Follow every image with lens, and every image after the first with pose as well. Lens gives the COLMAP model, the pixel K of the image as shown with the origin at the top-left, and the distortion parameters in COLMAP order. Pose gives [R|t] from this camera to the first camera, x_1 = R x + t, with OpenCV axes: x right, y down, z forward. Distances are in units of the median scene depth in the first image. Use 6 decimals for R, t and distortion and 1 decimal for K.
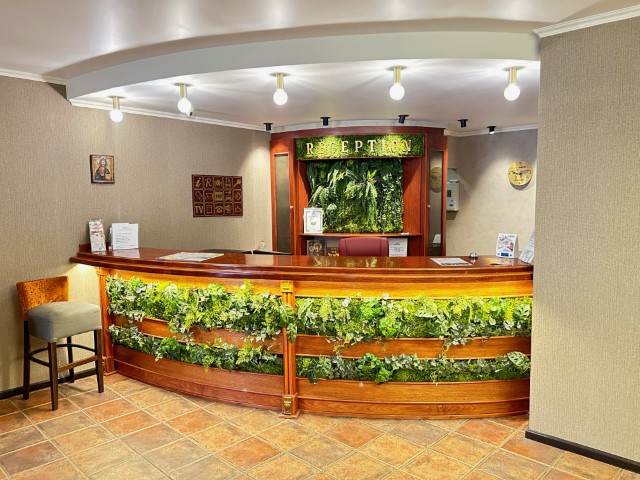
lens RADIAL K [[480.2, 0, 321.4], [0, 480.2, 241.6], [0, 0, 1]] dist [0.035424, -0.019436]
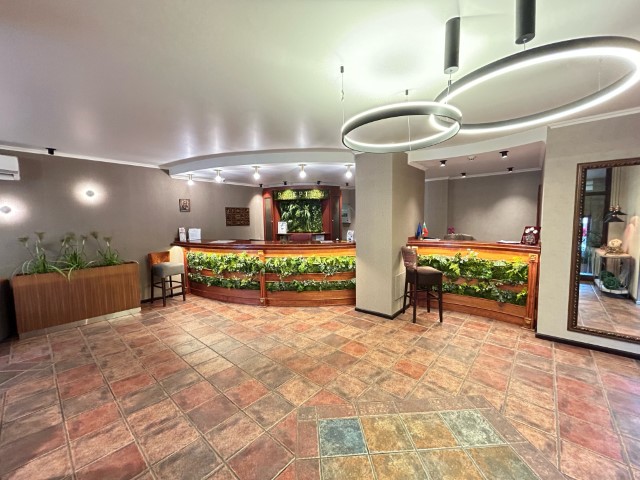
lens RADIAL K [[256.5, 0, 319.0], [0, 256.5, 237.3], [0, 0, 1]] dist [-0.001490, 0.000084]
pose [[0.999075, -0.011767, 0.041371, 0.158196], [0.012419, 0.999802, -0.015554, 0.034451], [-0.041180, 0.016053, 0.999023, -0.289805]]
